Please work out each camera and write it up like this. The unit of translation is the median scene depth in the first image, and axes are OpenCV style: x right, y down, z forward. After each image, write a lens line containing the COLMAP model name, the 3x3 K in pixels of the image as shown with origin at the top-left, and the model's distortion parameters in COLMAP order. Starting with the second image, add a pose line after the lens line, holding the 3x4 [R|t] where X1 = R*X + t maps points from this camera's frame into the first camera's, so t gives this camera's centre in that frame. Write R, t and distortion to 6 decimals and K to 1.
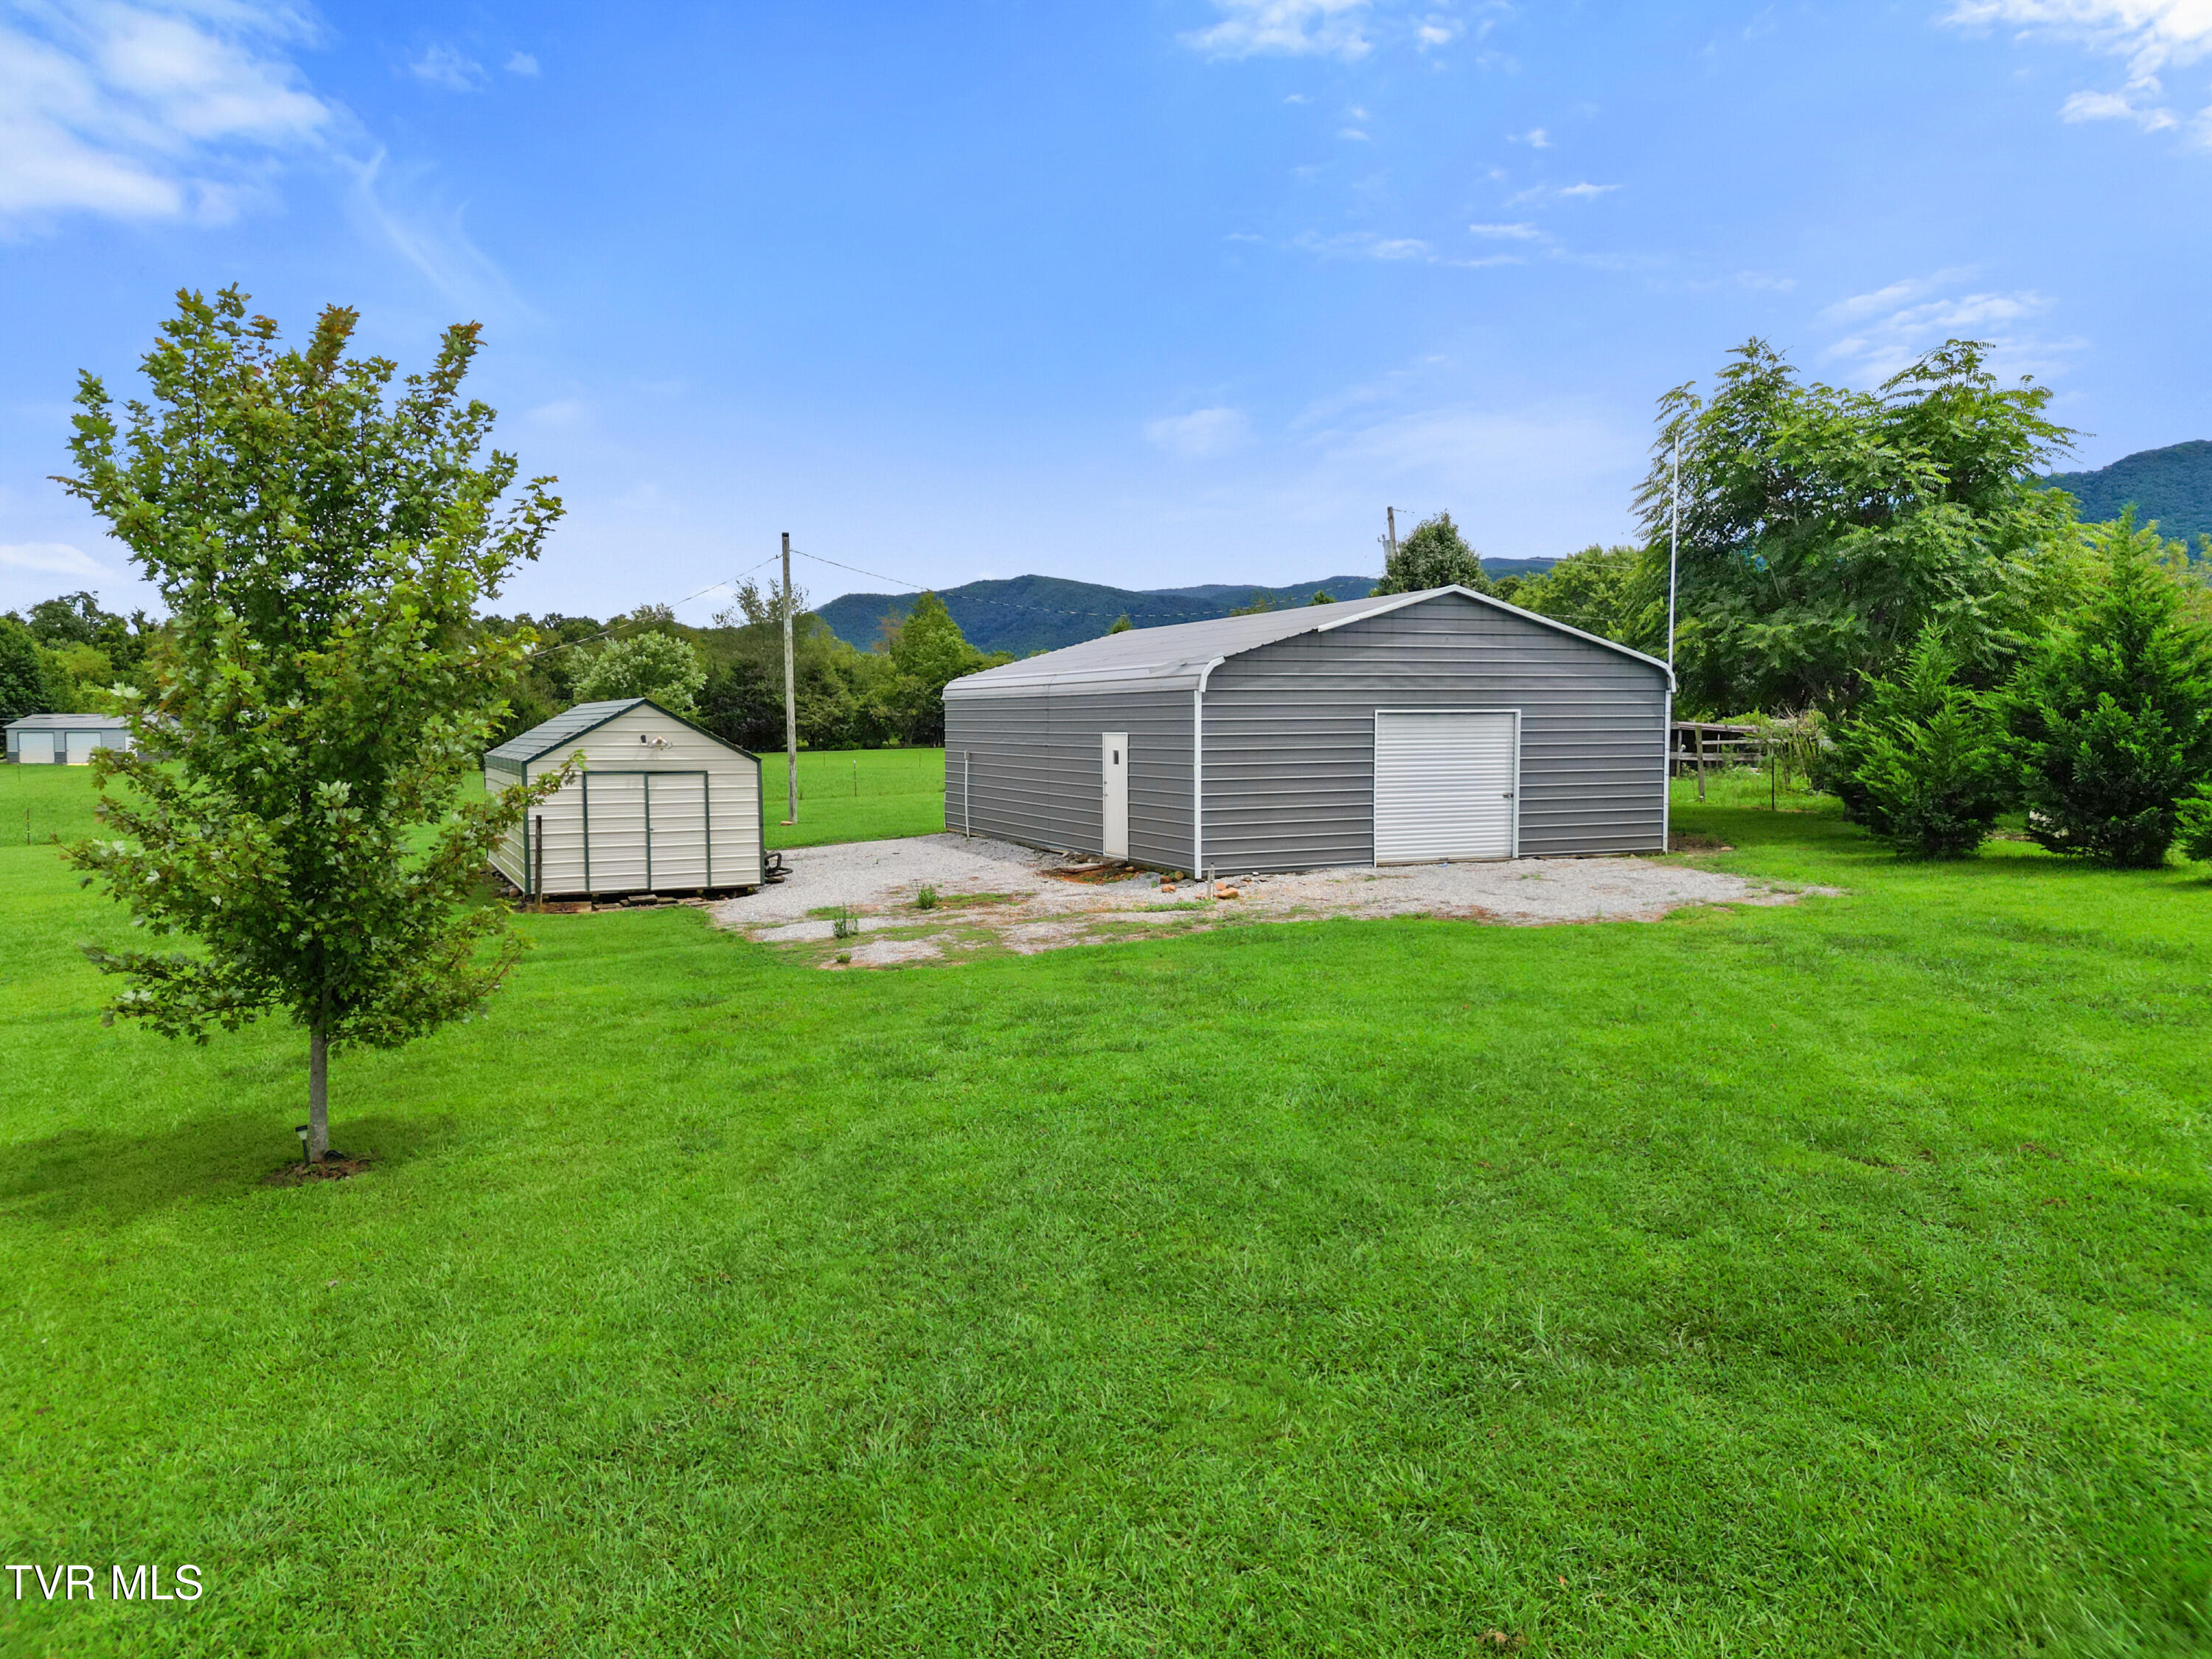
lens RADIAL K [[1545.8, 0, 1079.8], [0, 1545.8, 831.0], [0, 0, 1]] dist [0.066380, -0.084779]
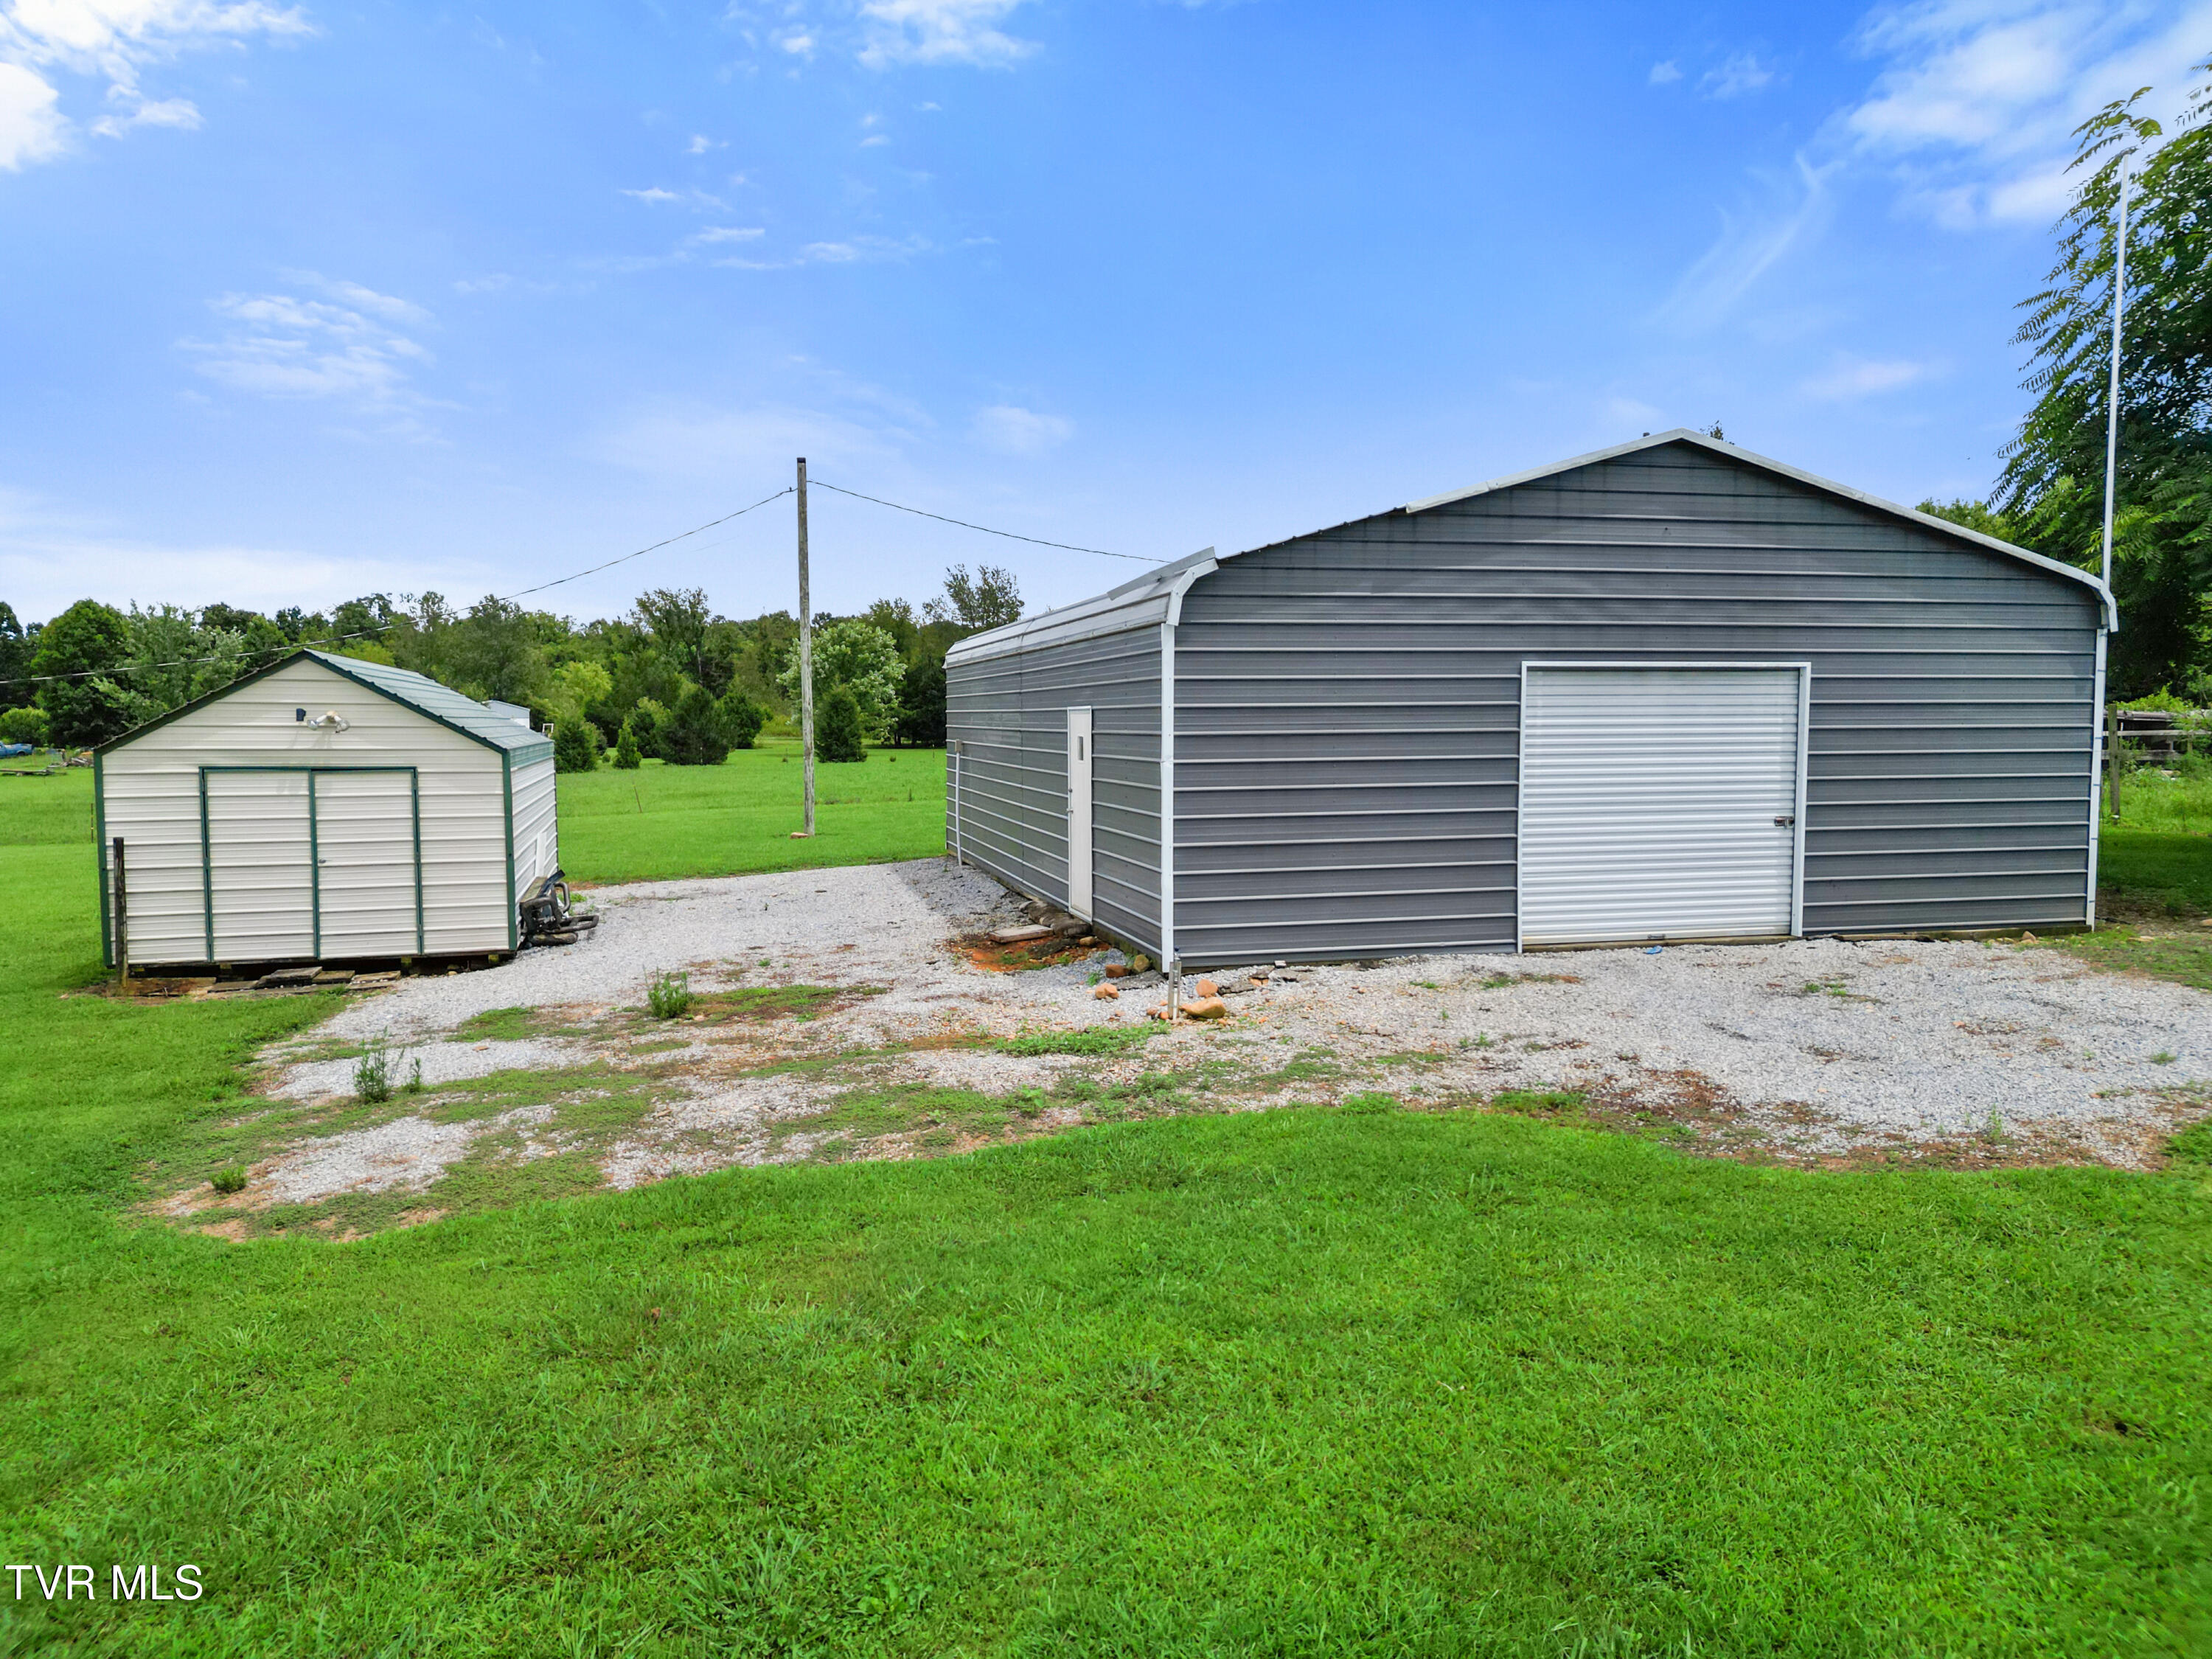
lens RADIAL K [[1545.8, 0, 1079.8], [0, 1545.8, 831.0], [0, 0, 1]] dist [0.066380, -0.084779]
pose [[0.985953, 0.012762, -0.166536, 0.127922], [-0.012321, 0.999917, 0.003678, -0.019036], [0.166570, -0.001575, 0.986028, 0.434082]]
